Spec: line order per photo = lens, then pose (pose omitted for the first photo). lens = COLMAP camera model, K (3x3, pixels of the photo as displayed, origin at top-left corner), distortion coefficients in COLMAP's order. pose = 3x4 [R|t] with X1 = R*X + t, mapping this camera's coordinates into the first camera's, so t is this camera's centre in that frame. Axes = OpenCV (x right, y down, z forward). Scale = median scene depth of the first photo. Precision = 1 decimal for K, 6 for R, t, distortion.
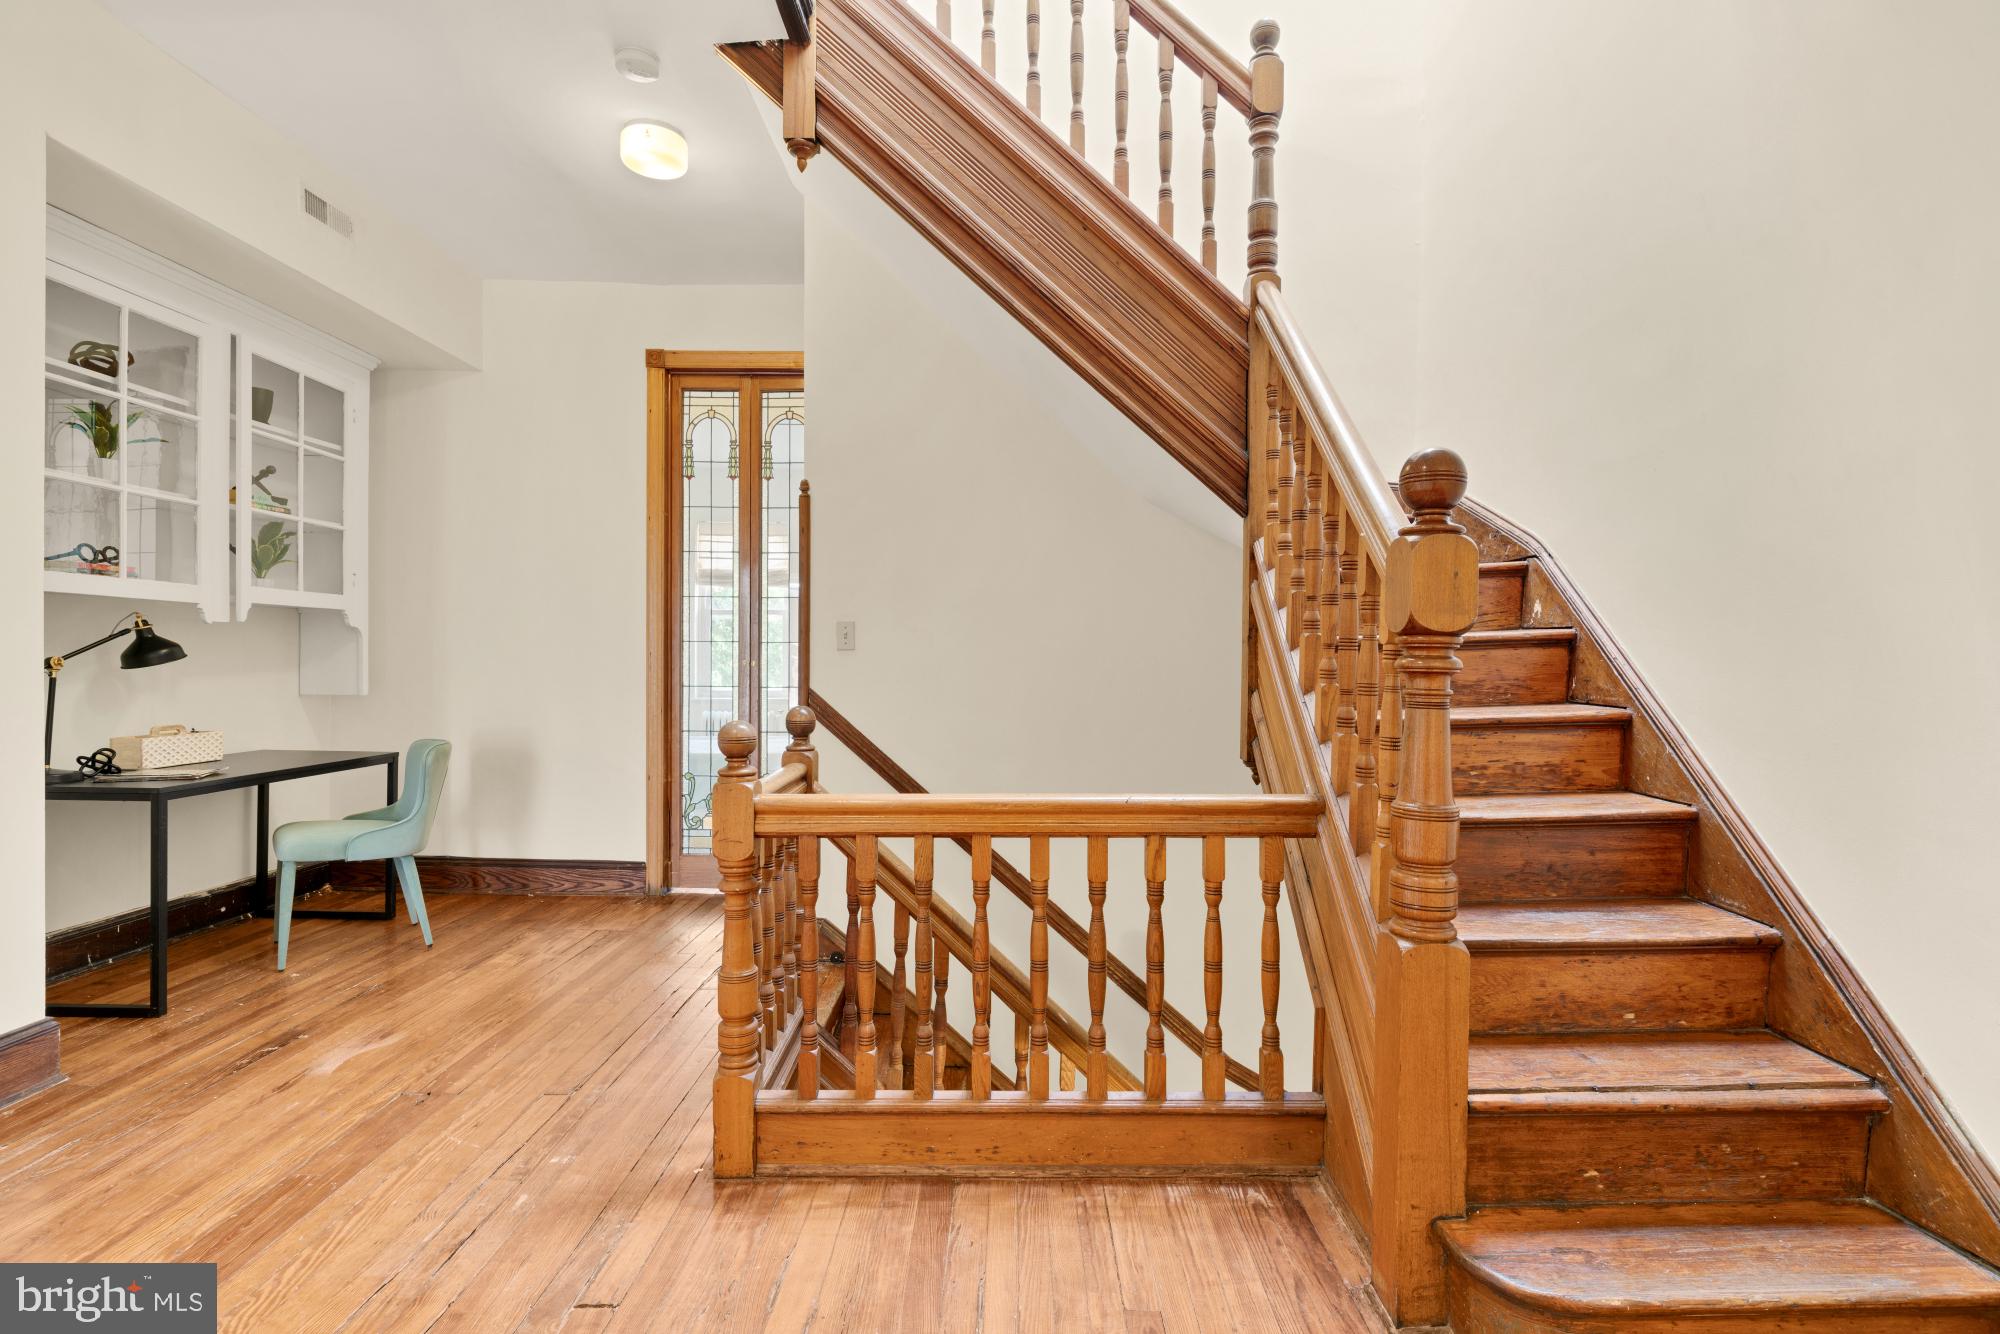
lens RADIAL K [[943.4, 0, 1001.0], [0, 943.4, 664.2], [0, 0, 1]] dist [-0.002928, -0.000647]
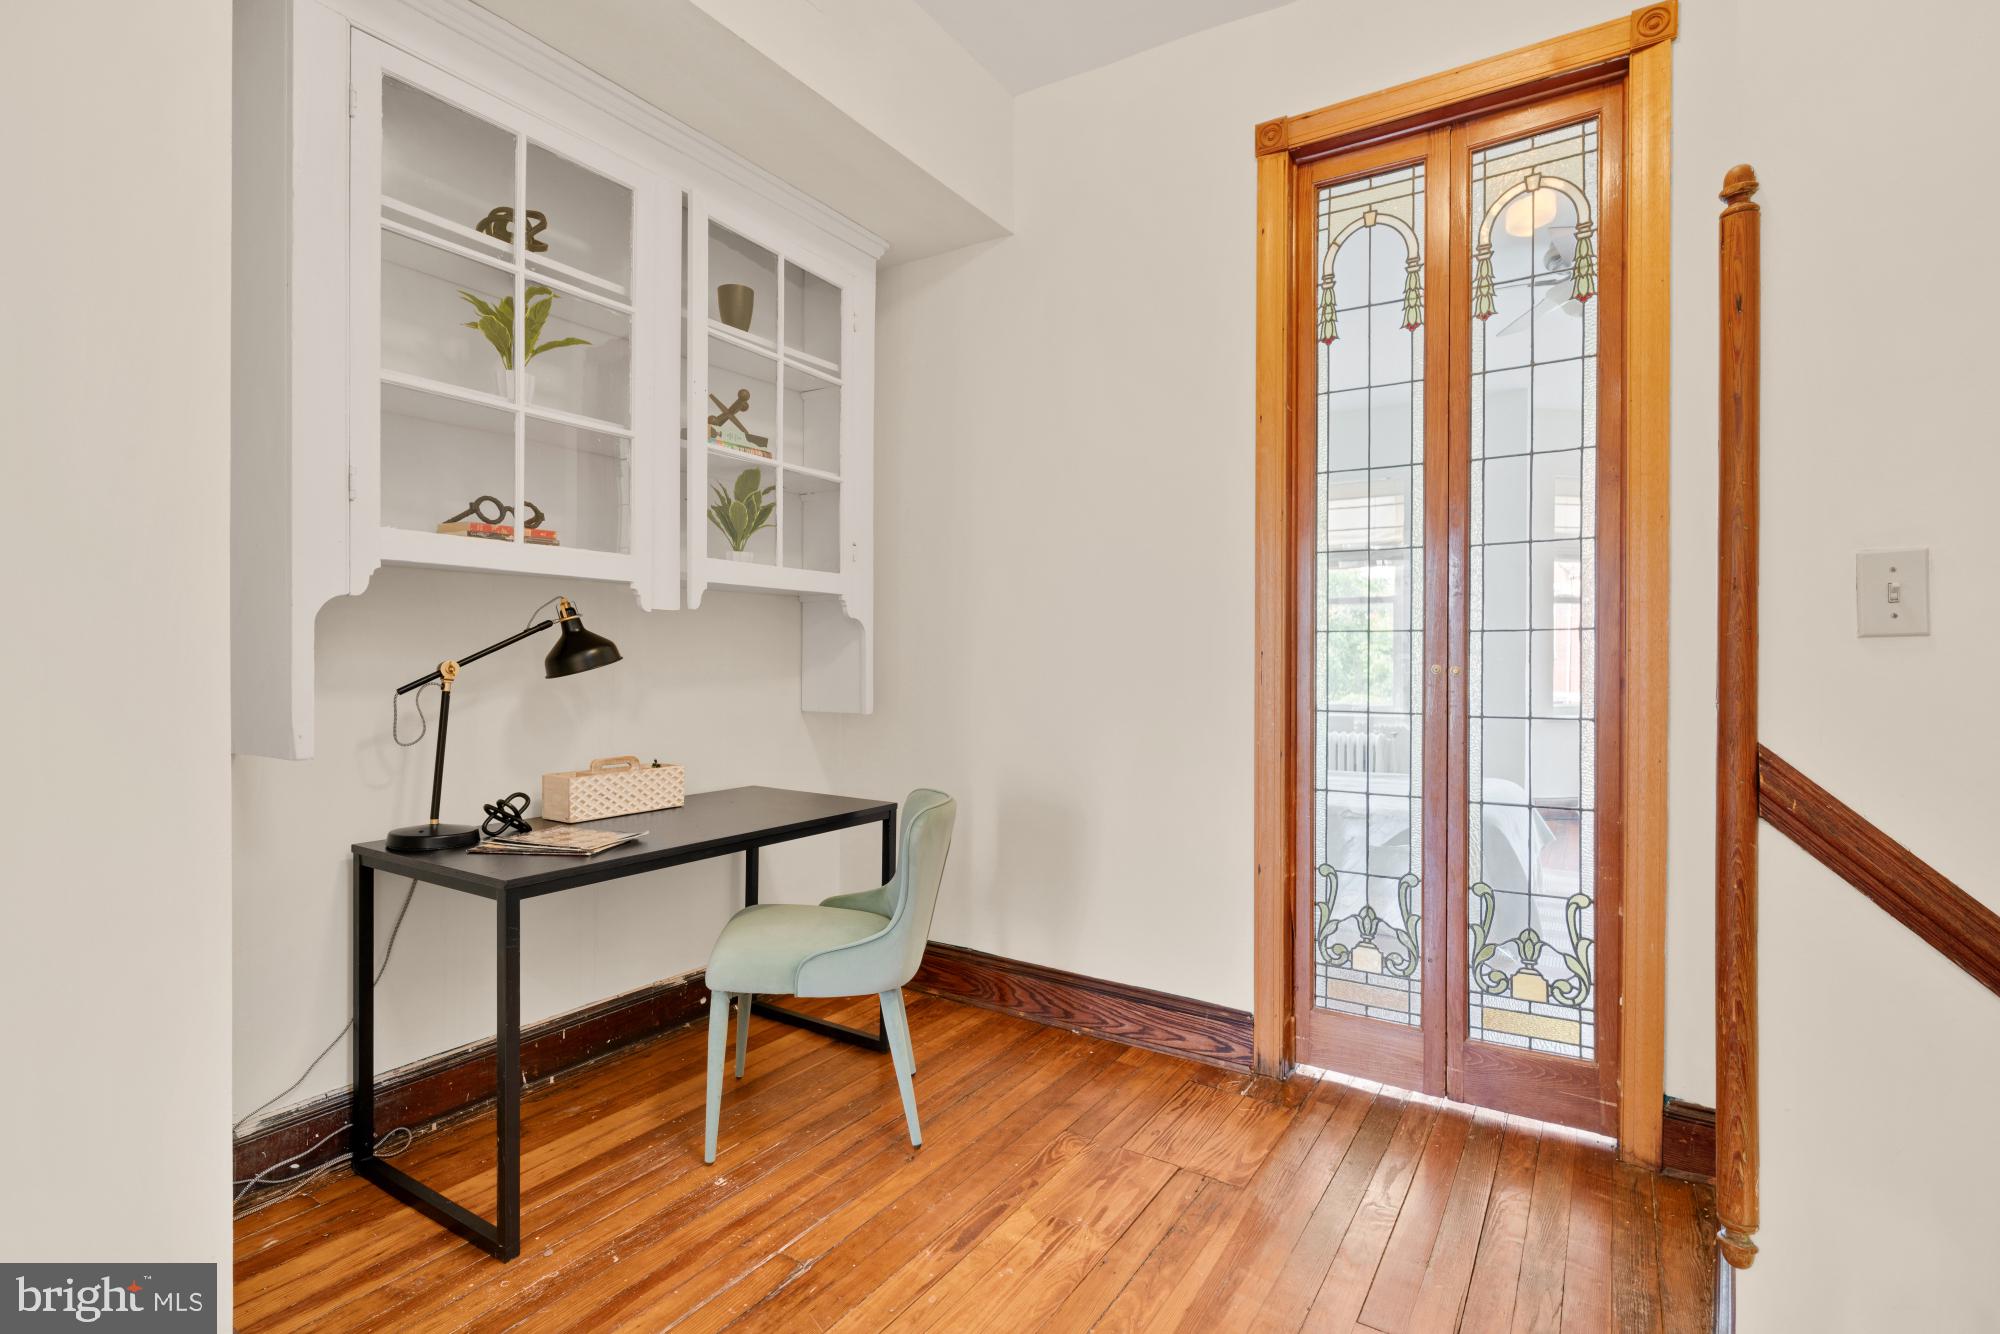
lens RADIAL K [[943.4, 0, 1001.0], [0, 943.4, 664.2], [0, 0, 1]] dist [-0.002928, -0.000647]
pose [[0.847159, -0.000012, -0.531339, -0.229056], [-0.002141, 0.999992, -0.003436, -0.003000], [0.531335, 0.004049, 0.847152, 0.487505]]
